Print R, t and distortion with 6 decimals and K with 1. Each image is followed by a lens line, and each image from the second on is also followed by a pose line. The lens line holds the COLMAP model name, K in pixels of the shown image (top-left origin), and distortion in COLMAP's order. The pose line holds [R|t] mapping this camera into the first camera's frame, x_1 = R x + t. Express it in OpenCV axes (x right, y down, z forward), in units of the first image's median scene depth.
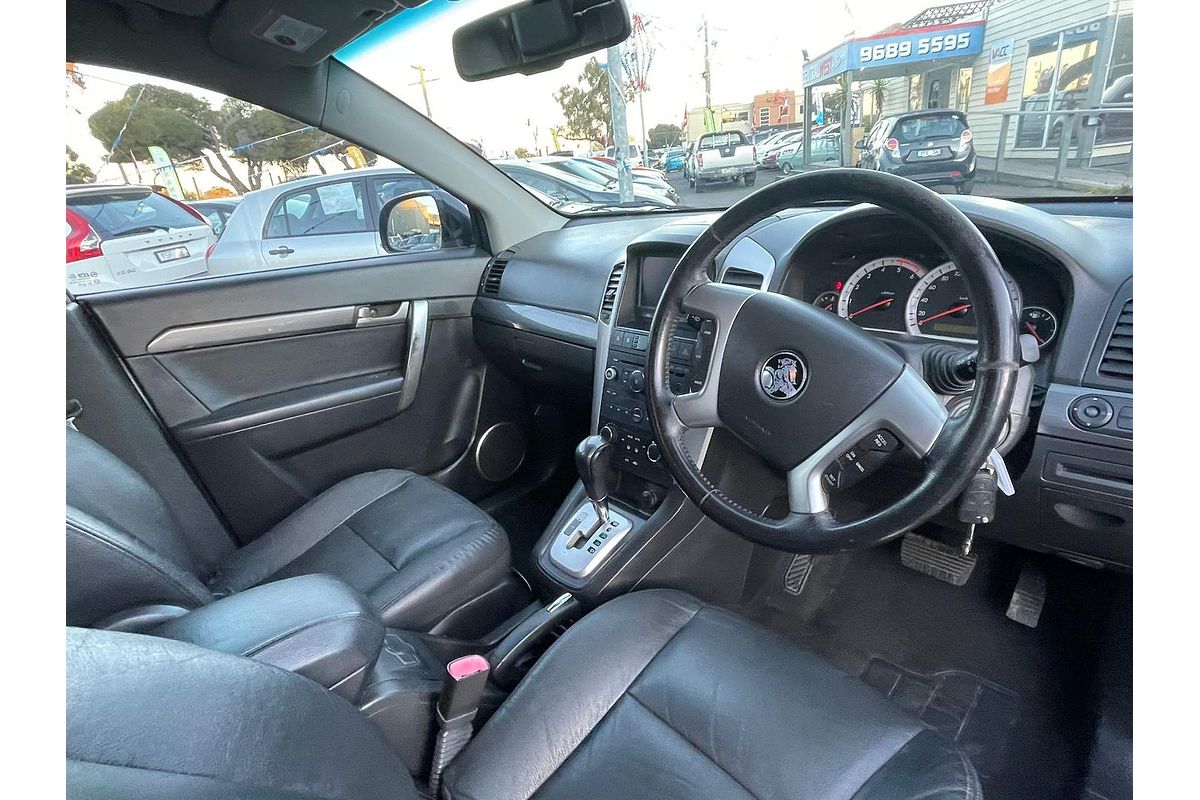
lens RADIAL K [[582.6, 0, 607.6], [0, 582.6, 400.1], [0, 0, 1]] dist [0.000068, -0.000546]
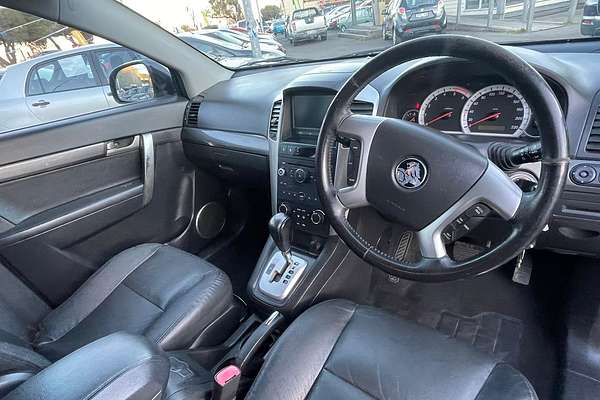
lens RADIAL K [[327.3, 0, 300.0], [0, 327.3, 200.0], [0, 0, 1]] dist [-0.002946, 0.000837]
pose [[0.984805, -0.122317, 0.123277, -0.064590], [0.110083, 0.988715, 0.101607, -0.053636], [-0.134314, -0.086493, 0.987157, 0.091980]]
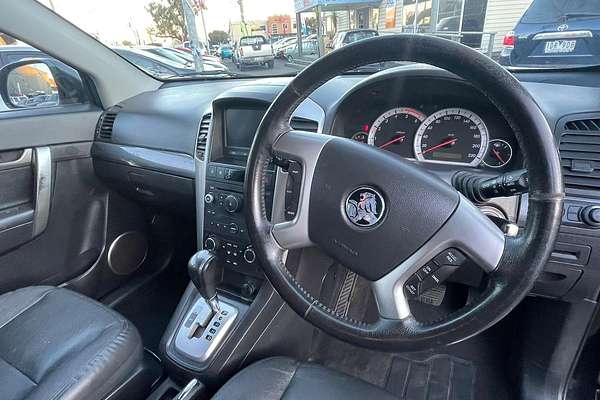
lens RADIAL K [[327.3, 0, 300.0], [0, 327.3, 200.0], [0, 0, 1]] dist [-0.002946, 0.000837]
pose [[0.951530, -0.094643, 0.292632, -0.016238], [0.085217, 0.995354, 0.044823, -0.056729], [-0.295515, -0.017713, 0.955174, 0.221537]]
